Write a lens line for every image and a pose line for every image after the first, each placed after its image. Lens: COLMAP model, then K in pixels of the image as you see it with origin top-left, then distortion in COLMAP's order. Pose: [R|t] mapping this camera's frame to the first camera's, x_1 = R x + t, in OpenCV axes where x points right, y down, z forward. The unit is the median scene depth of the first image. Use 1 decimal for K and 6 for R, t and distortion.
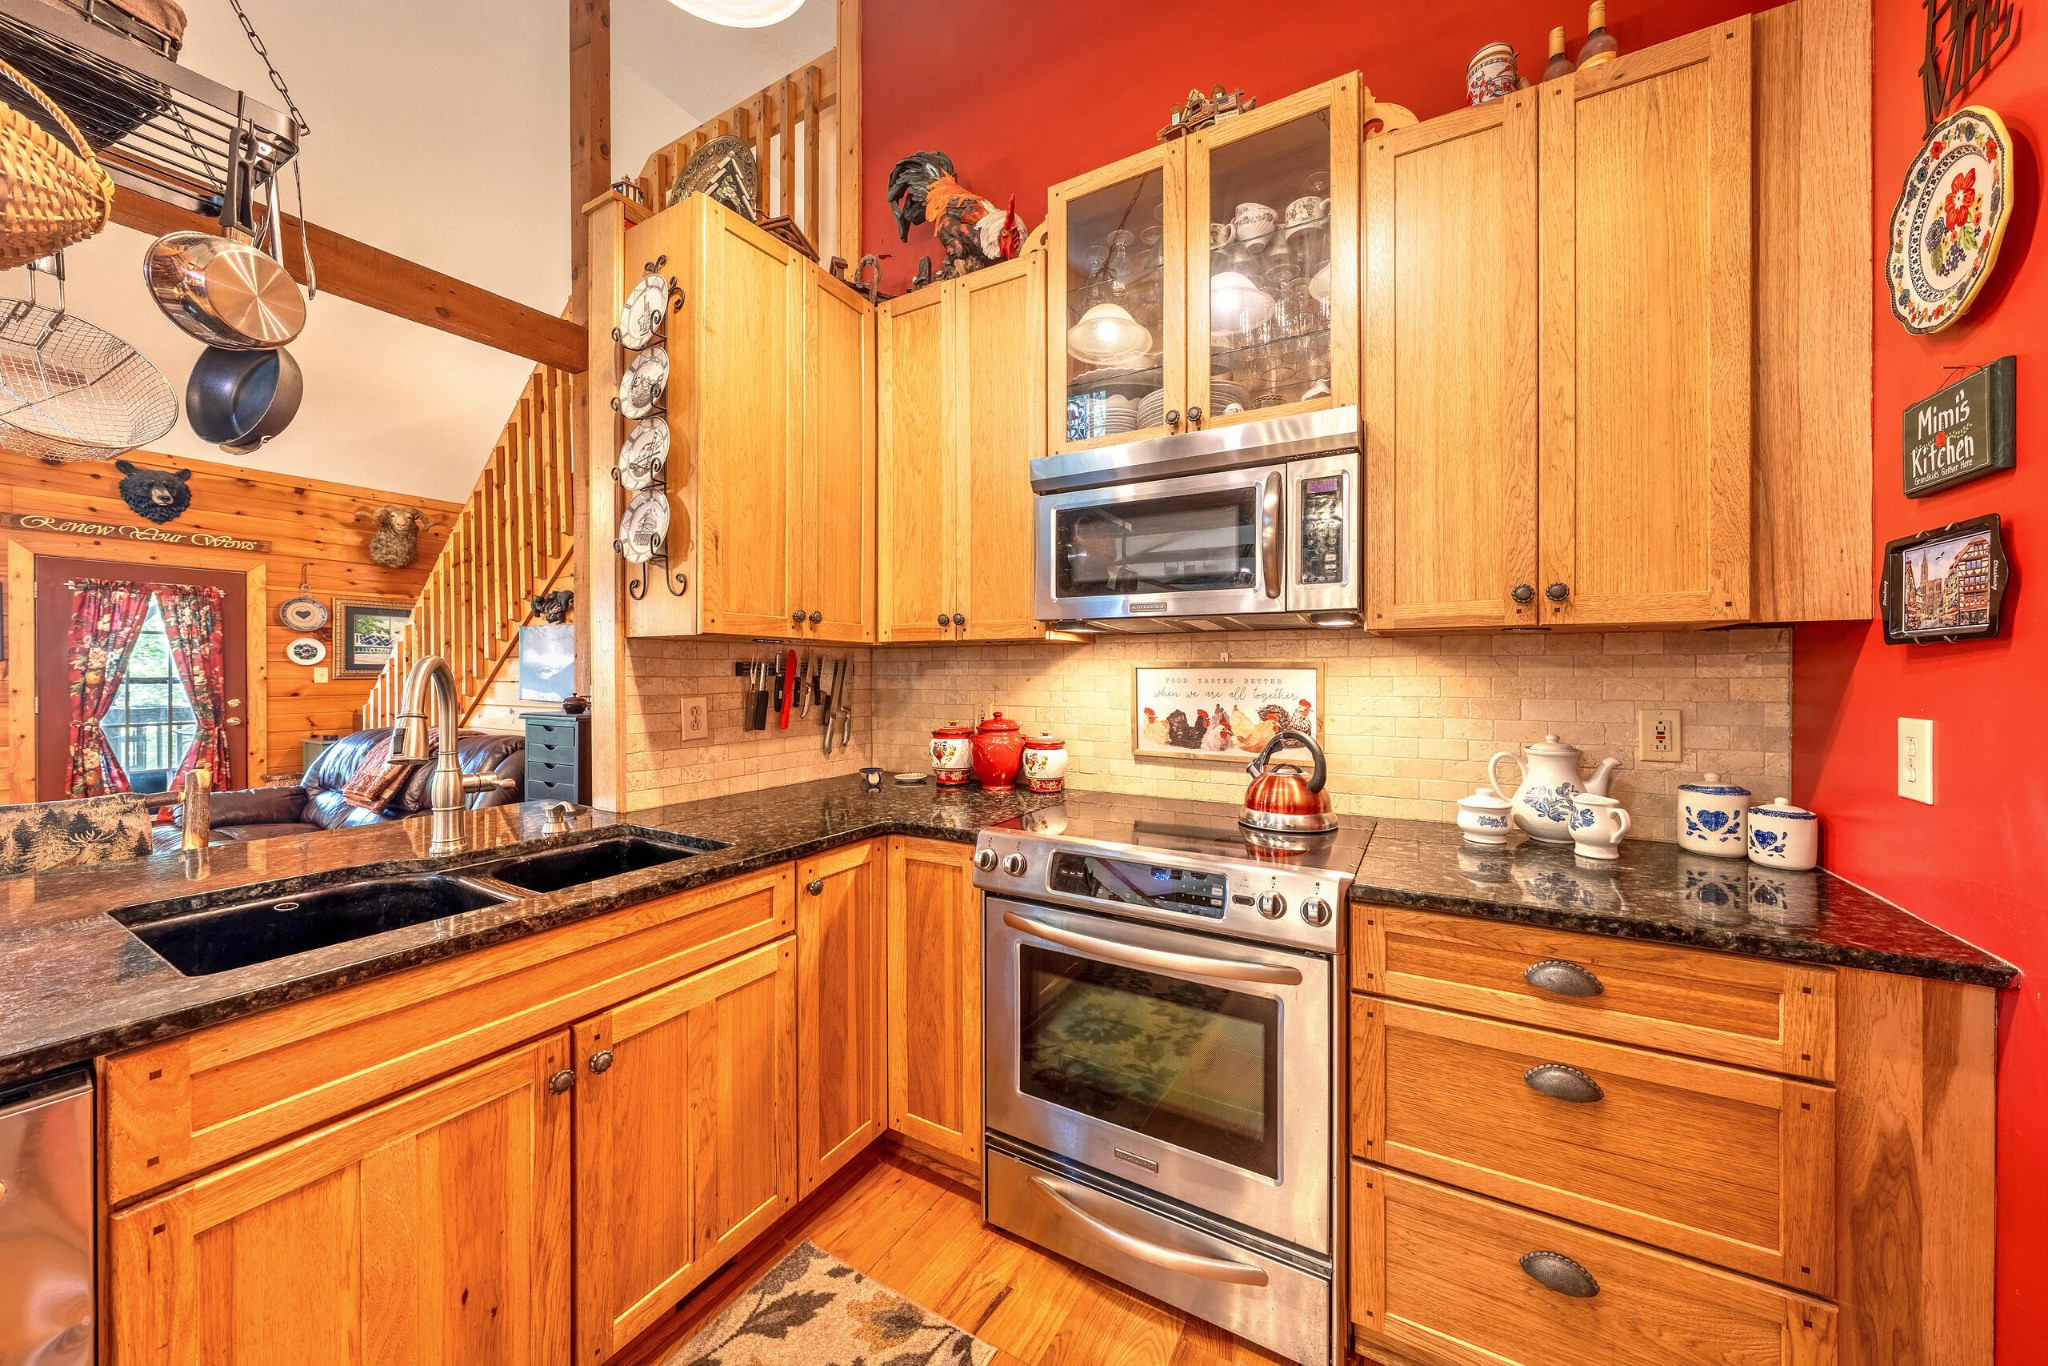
lens RADIAL K [[706.0, 0, 1031.8], [0, 706.0, 668.5], [0, 0, 1]] dist [-0.002734, 0.000142]
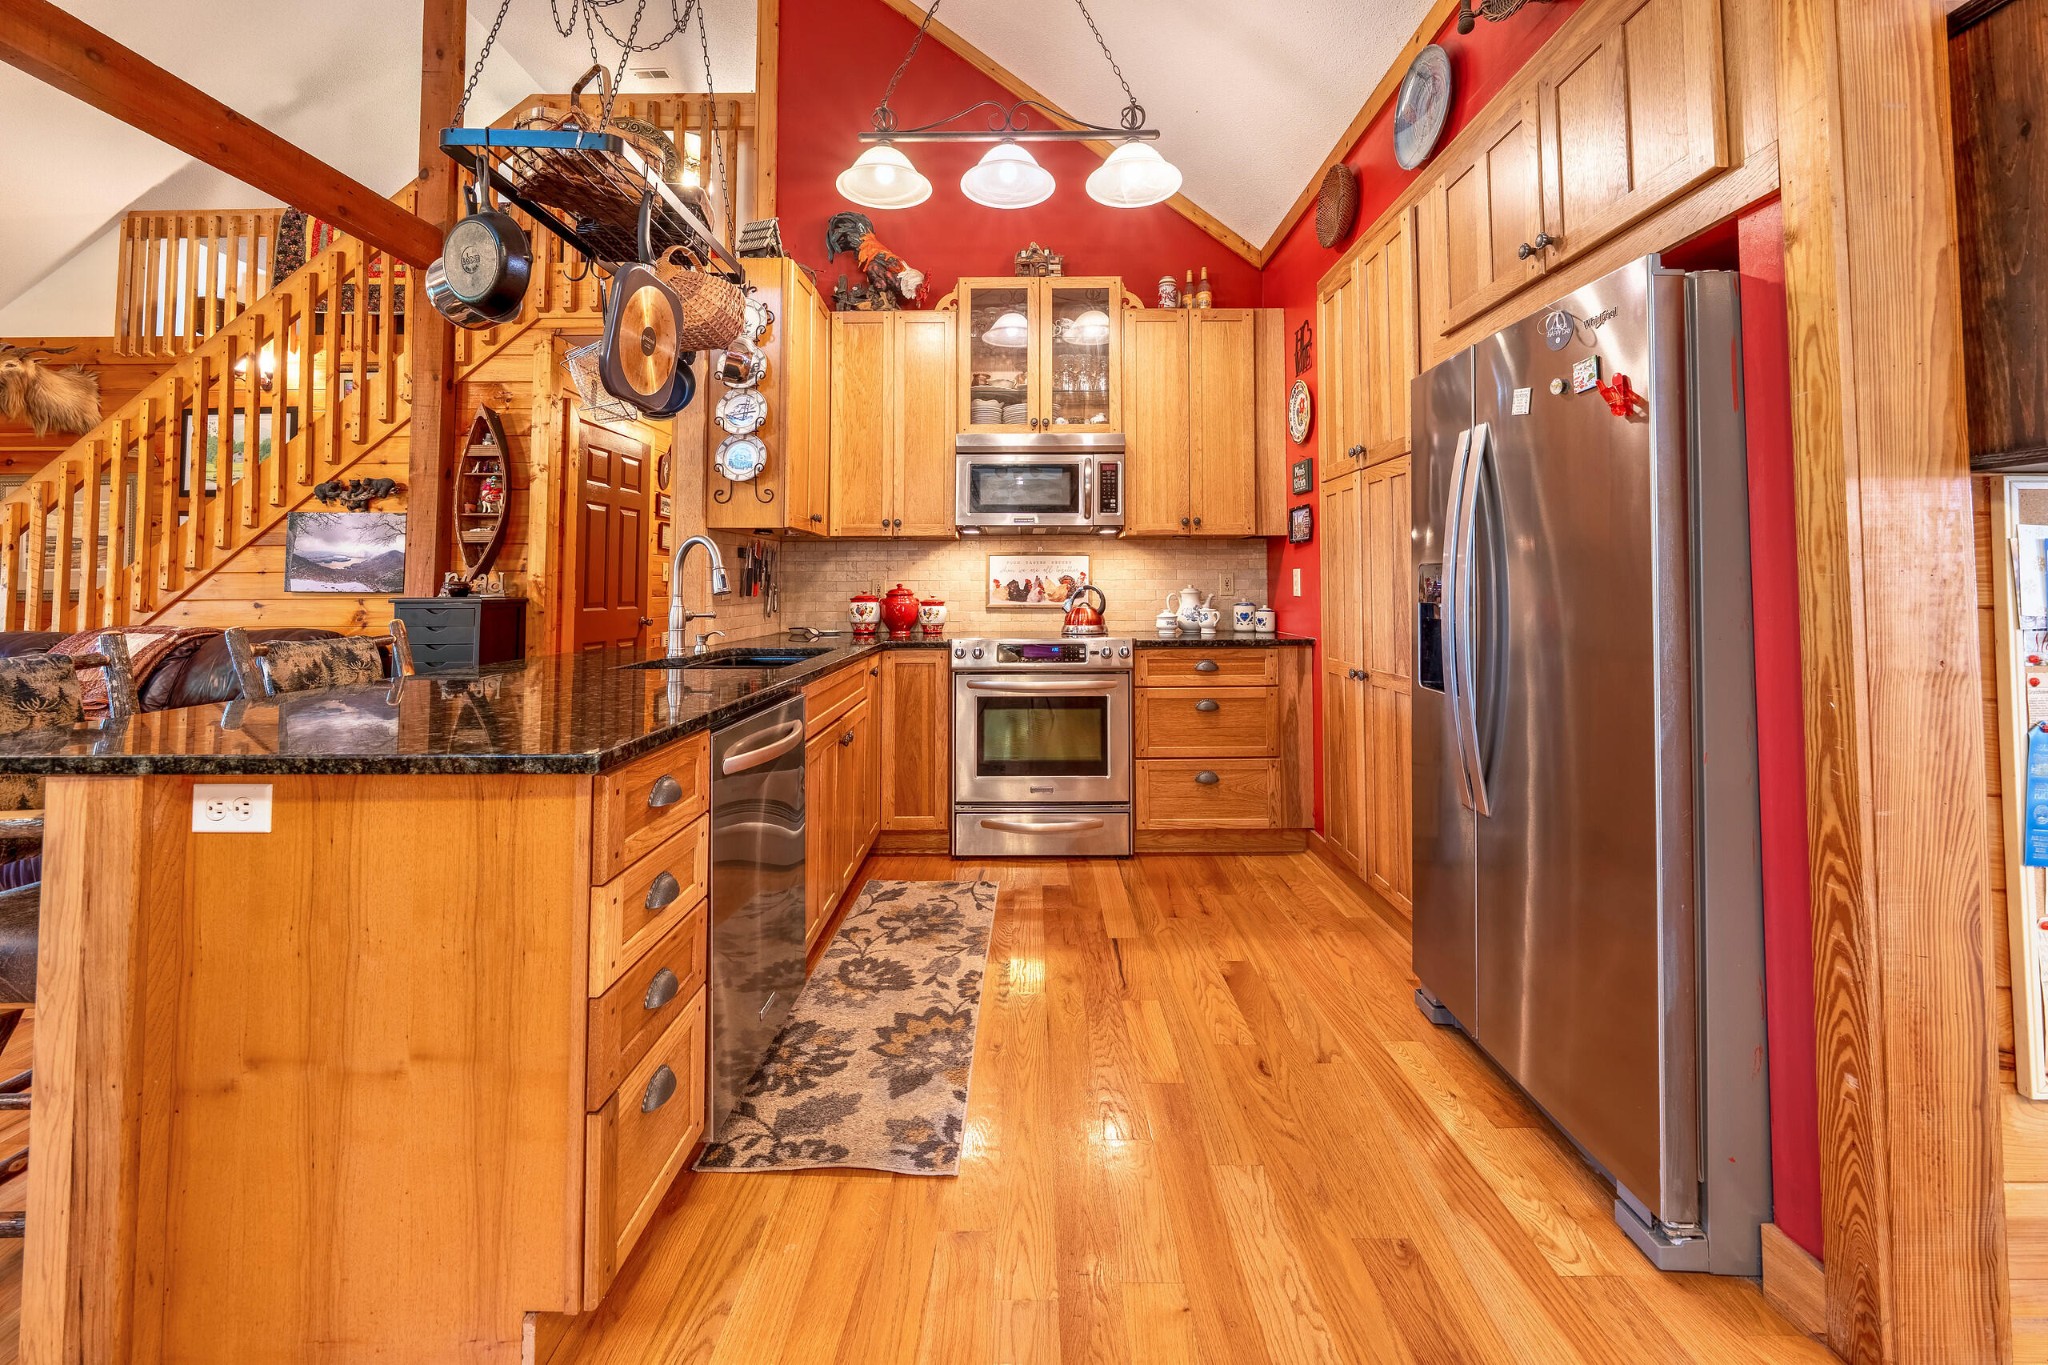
lens RADIAL K [[813.0, 0, 1026.2], [0, 813.0, 557.8], [0, 0, 1]] dist [0.000473, 0.000052]
pose [[0.862014, 0.012467, 0.506731, -0.965733], [0.003850, 0.999508, -0.031139, 0.083479], [-0.506870, 0.028793, 0.861542, -0.908344]]
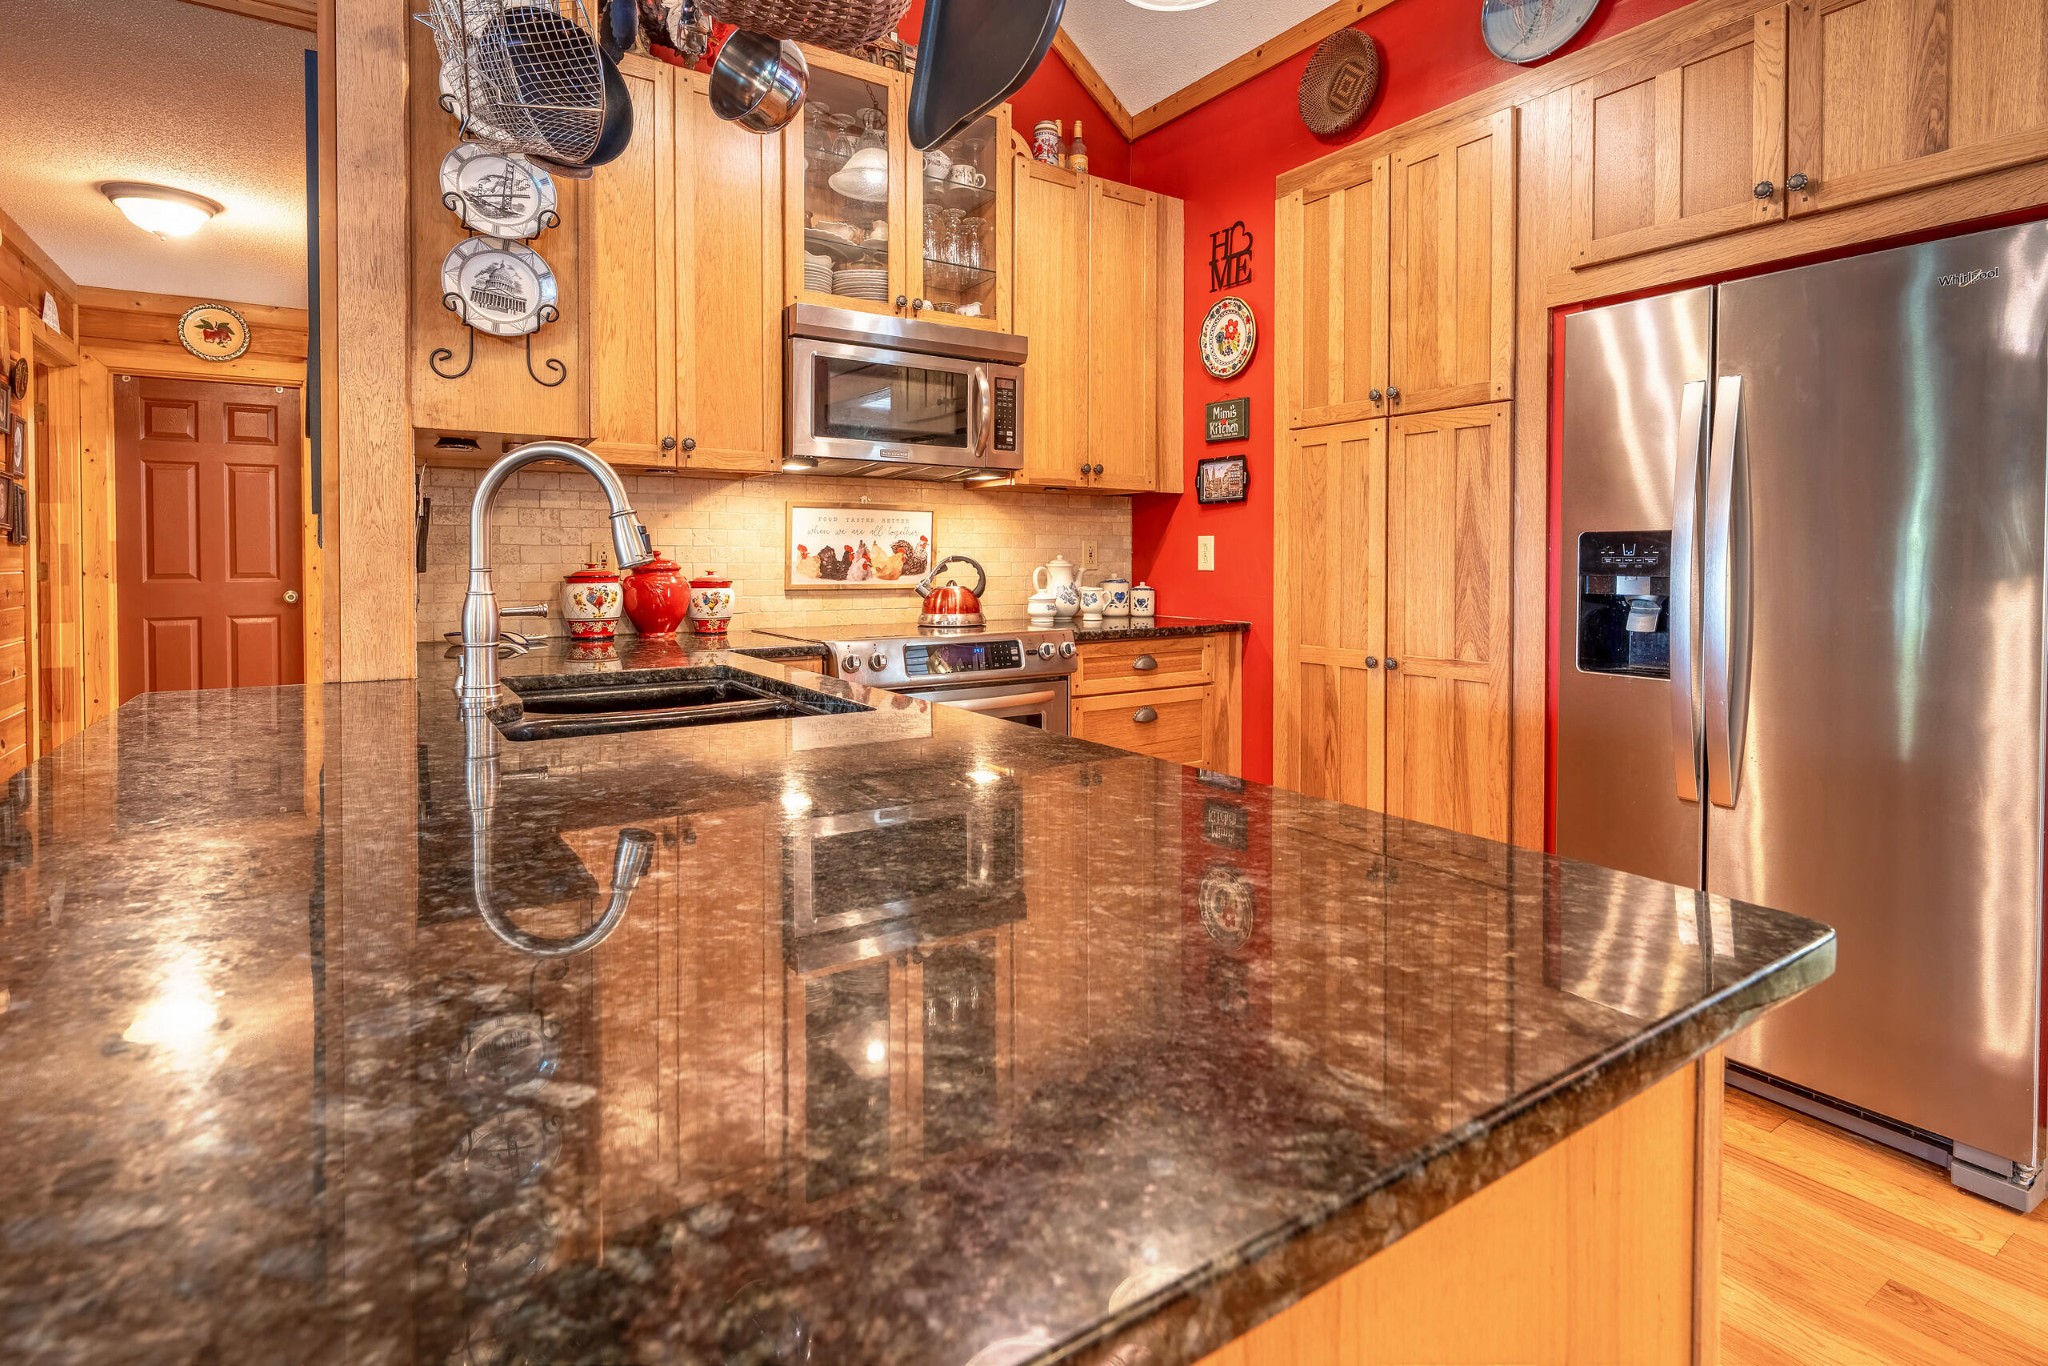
lens RADIAL K [[1040.2, 0, 1063.4], [0, 1040.2, 577.5], [0, 0, 1]] dist [0.002562, 0.000216]
pose [[0.415494, -0.018081, 0.909416, -1.397368], [-0.001653, 0.999786, 0.020633, 0.092014], [-0.909594, -0.010076, 0.415376, -0.013151]]
